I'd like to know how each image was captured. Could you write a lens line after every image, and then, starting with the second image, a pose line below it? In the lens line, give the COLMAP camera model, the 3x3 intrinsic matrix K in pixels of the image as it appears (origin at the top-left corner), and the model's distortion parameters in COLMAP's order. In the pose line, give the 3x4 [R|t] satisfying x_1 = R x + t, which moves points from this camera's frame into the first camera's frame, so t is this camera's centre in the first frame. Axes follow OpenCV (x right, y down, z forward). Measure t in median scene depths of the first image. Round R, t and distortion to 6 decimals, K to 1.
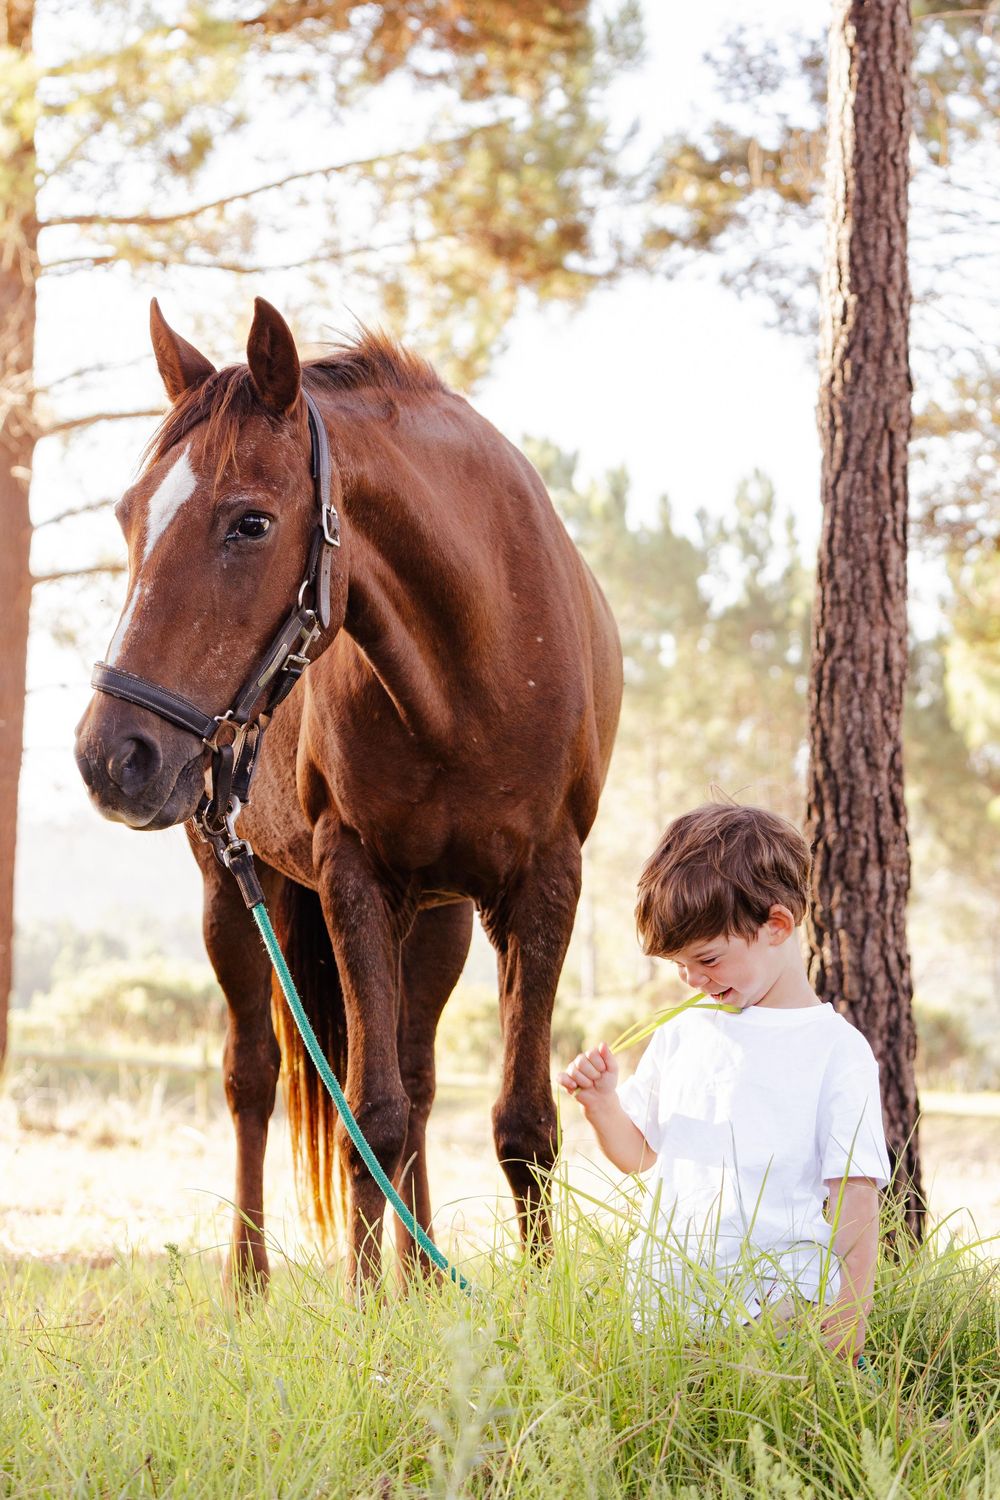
lens RADIAL K [[5152.1, 0, 500.0], [0, 5152.1, 750.0], [0, 0, 1]] dist [0.105158, 0.241967]
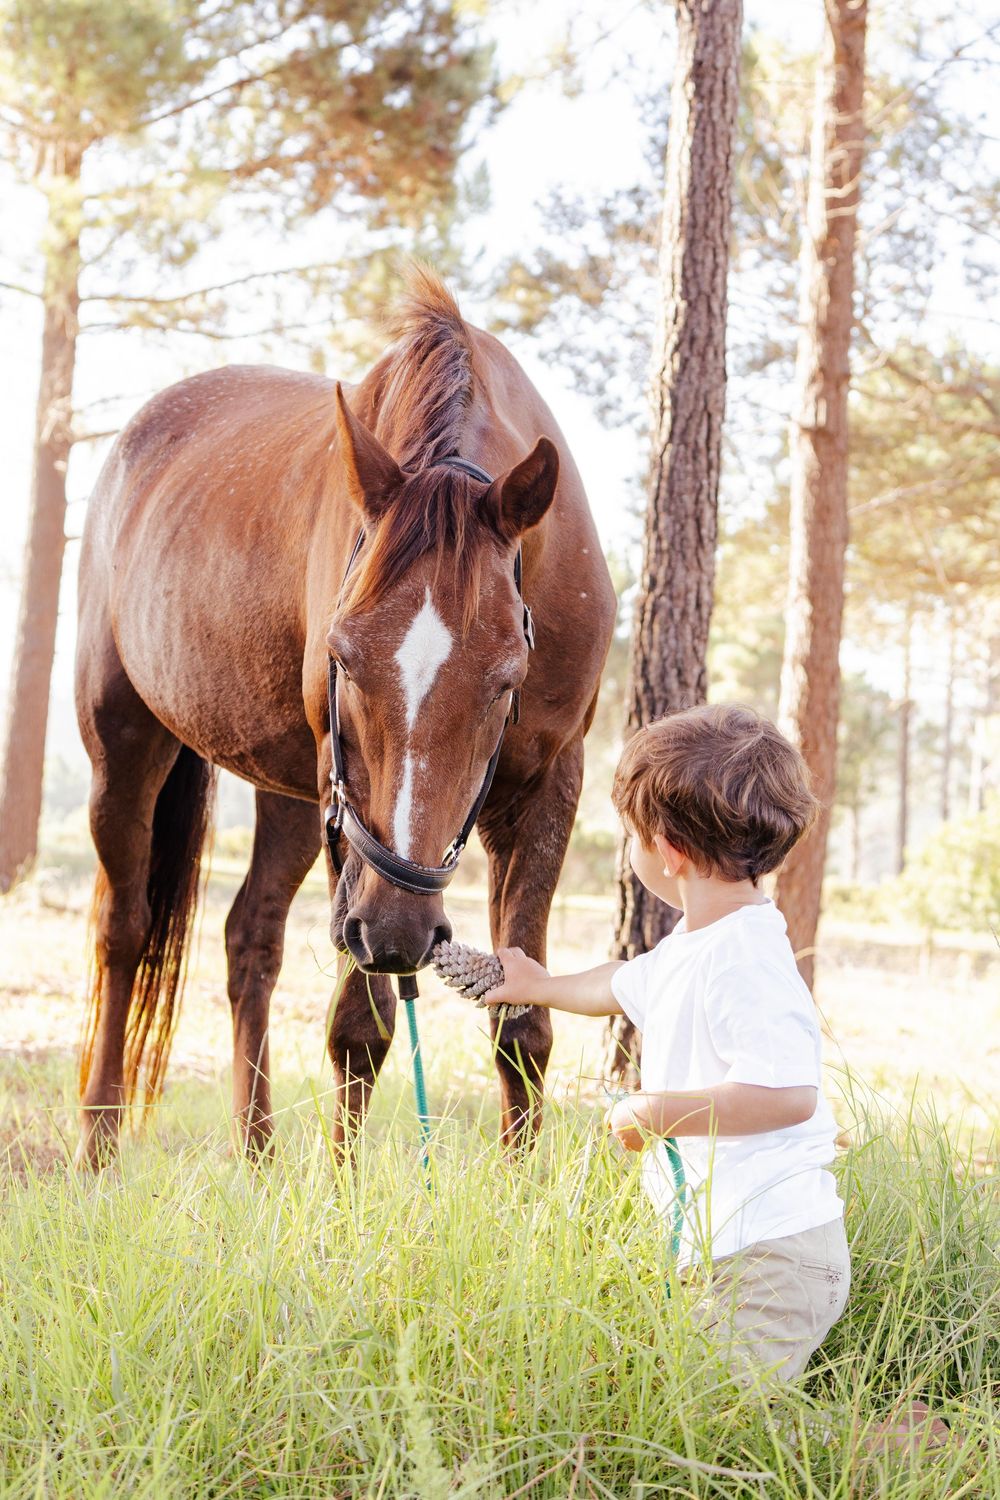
lens RADIAL K [[3140.4, 0, 500.0], [0, 3140.4, 750.0], [0, 0, 1]] dist [0.007779, 0.080282]
pose [[0.998284, 0.041603, 0.041213, -0.001713], [-0.042608, 0.998808, 0.023806, 0.002844], [-0.040174, -0.025522, 0.998867, 0.249751]]
